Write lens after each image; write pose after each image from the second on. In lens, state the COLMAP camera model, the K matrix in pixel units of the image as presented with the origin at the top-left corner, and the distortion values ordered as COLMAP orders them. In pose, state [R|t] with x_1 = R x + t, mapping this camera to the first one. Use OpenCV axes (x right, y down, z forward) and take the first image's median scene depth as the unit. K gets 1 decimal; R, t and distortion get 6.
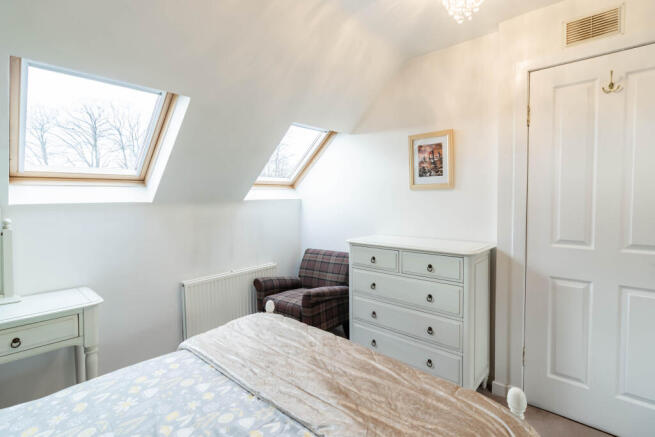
lens RADIAL K [[298.0, 0, 327.0], [0, 298.0, 212.5], [0, 0, 1]] dist [0.002135, 0.000553]
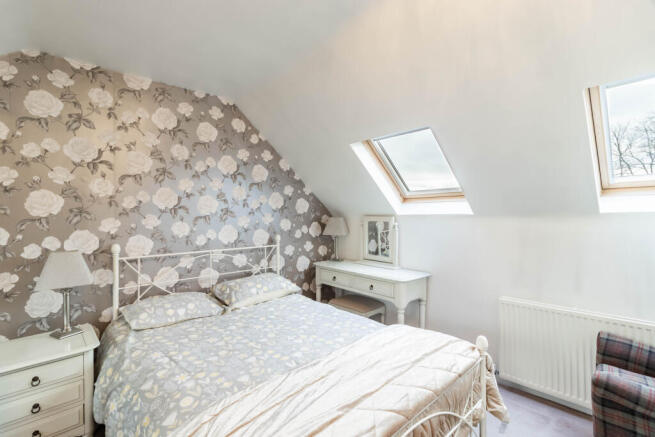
lens RADIAL K [[298.0, 0, 327.0], [0, 298.0, 212.5], [0, 0, 1]] dist [0.002135, 0.000553]
pose [[-0.050989, 0.004740, -0.998688, 0.456487], [-0.039484, 0.999197, 0.006758, -0.022242], [0.997918, 0.039777, -0.050760, 0.423867]]
